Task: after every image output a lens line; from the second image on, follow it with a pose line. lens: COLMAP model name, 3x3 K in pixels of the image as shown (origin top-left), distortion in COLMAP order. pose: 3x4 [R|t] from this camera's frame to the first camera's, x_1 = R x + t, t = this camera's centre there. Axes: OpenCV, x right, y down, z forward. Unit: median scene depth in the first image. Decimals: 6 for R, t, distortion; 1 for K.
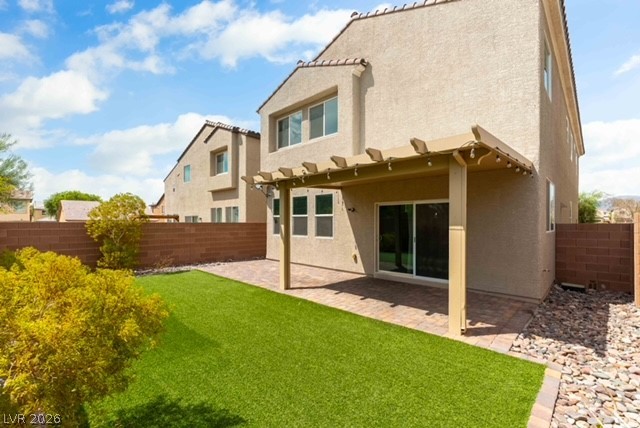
lens RADIAL K [[278.9, 0, 324.0], [0, 278.9, 217.7], [0, 0, 1]] dist [-0.002429, -0.000201]
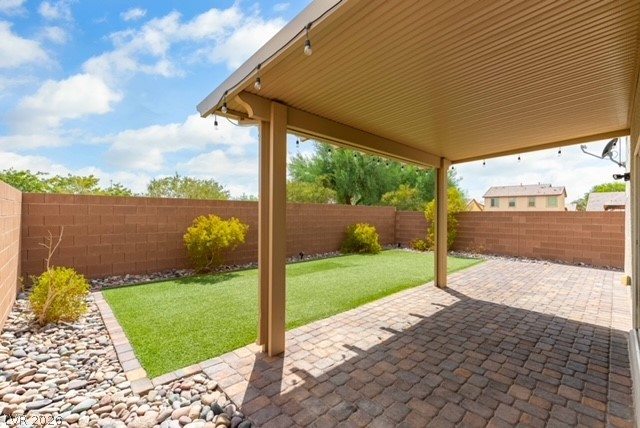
lens RADIAL K [[278.9, 0, 324.0], [0, 278.9, 213.1], [0, 0, 1]] dist [-0.002429, -0.000201]
pose [[-0.040477, -0.002889, -0.999176, 0.770360], [0.006336, 0.999975, -0.003148, 0.041608], [0.999160, -0.006459, -0.040458, 0.756510]]
